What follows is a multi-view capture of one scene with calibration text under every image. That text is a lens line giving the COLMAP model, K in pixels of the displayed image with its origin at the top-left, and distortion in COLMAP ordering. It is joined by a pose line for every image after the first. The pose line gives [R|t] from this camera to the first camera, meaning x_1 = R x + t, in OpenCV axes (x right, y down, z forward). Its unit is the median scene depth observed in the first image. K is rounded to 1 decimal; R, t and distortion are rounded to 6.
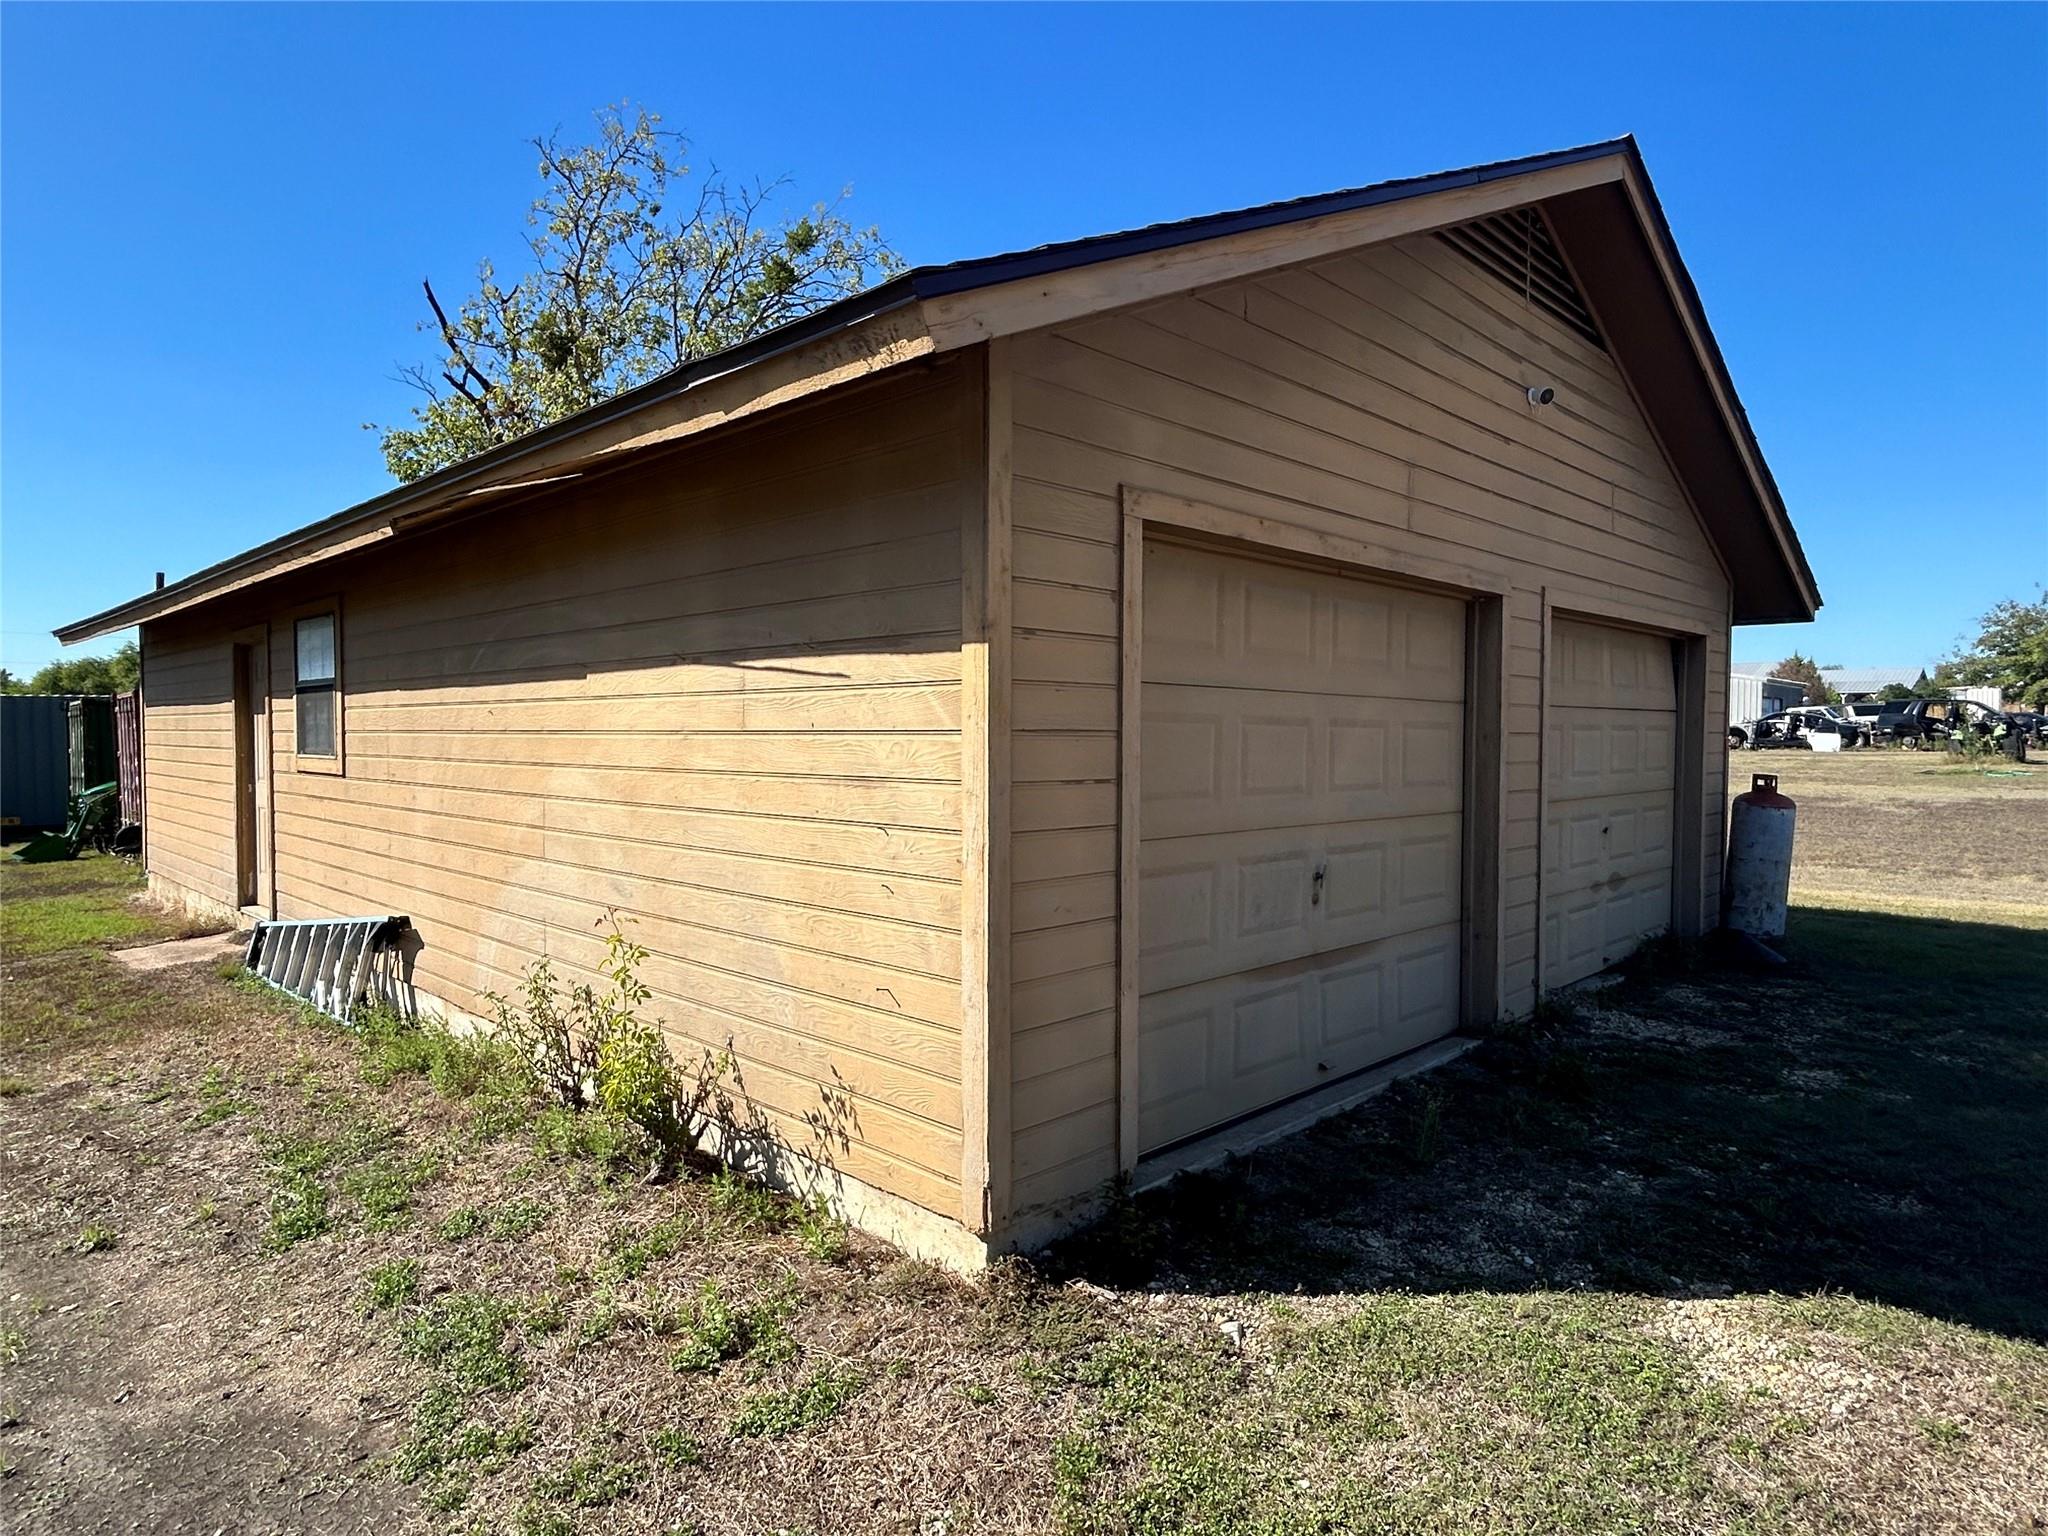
lens RADIAL K [[1191.4, 0, 1024.0], [0, 1191.4, 768.0], [0, 0, 1]] dist [-0.000493, -0.000172]
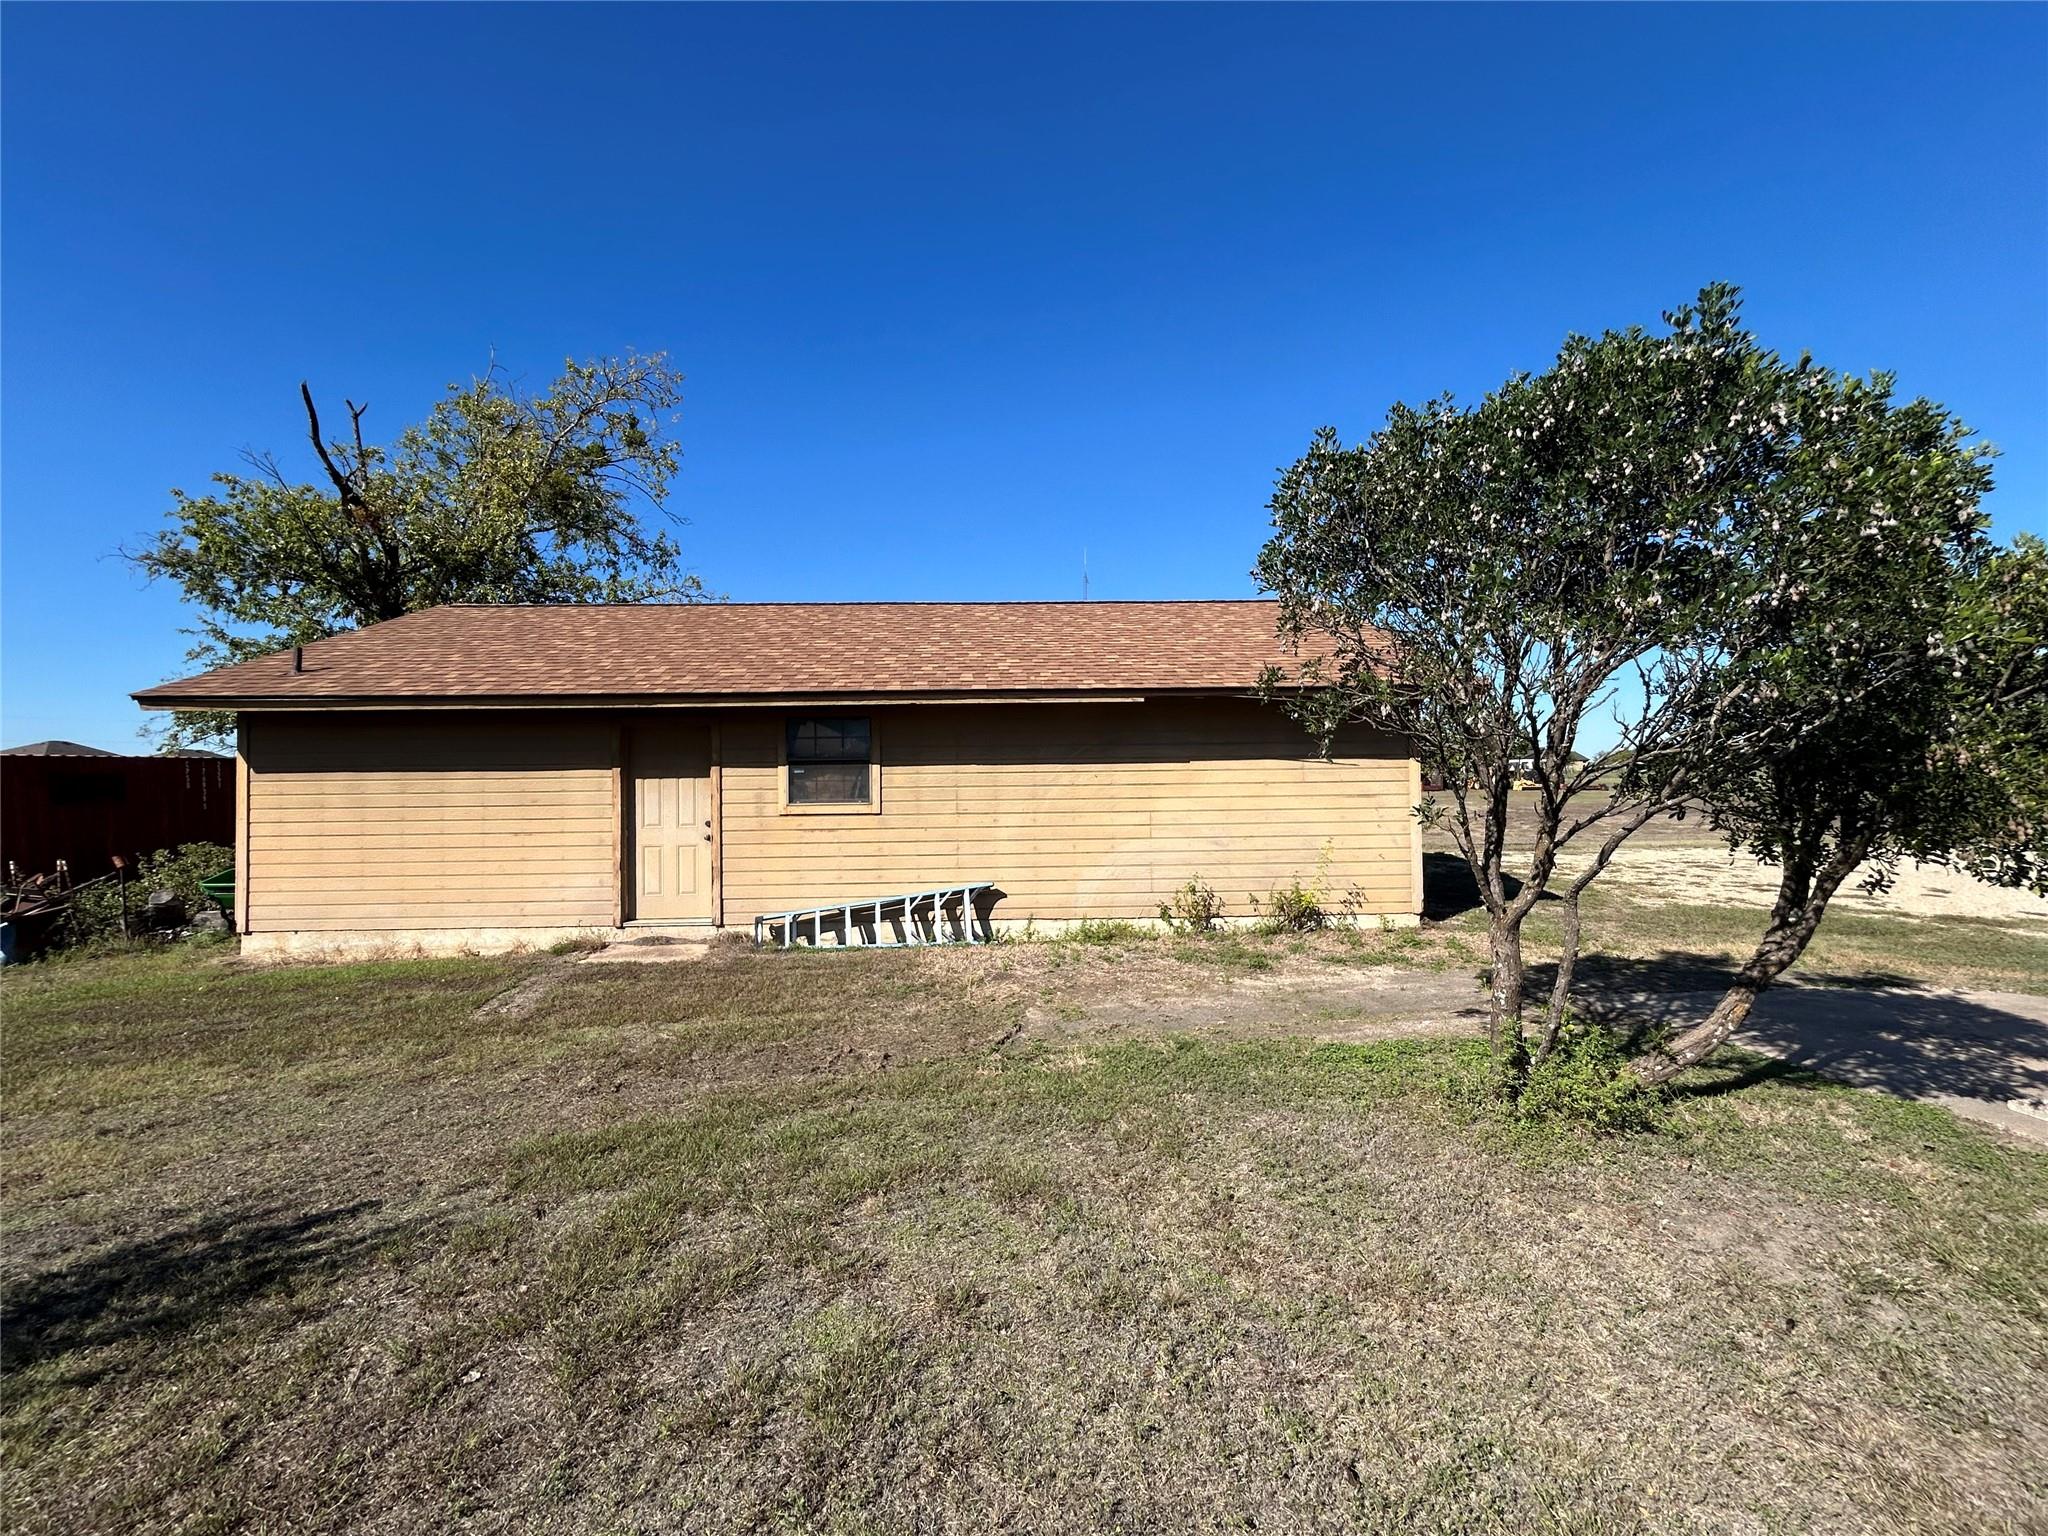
lens RADIAL K [[825.9, 0, 1024.0], [0, 825.9, 768.0], [0, 0, 1]] dist [-0.001800, -0.000267]
pose [[0.704630, -0.003838, 0.709564, -2.340775], [0.034765, 0.998971, -0.029120, -0.031656], [-0.708722, 0.045187, 0.704039, 0.022259]]
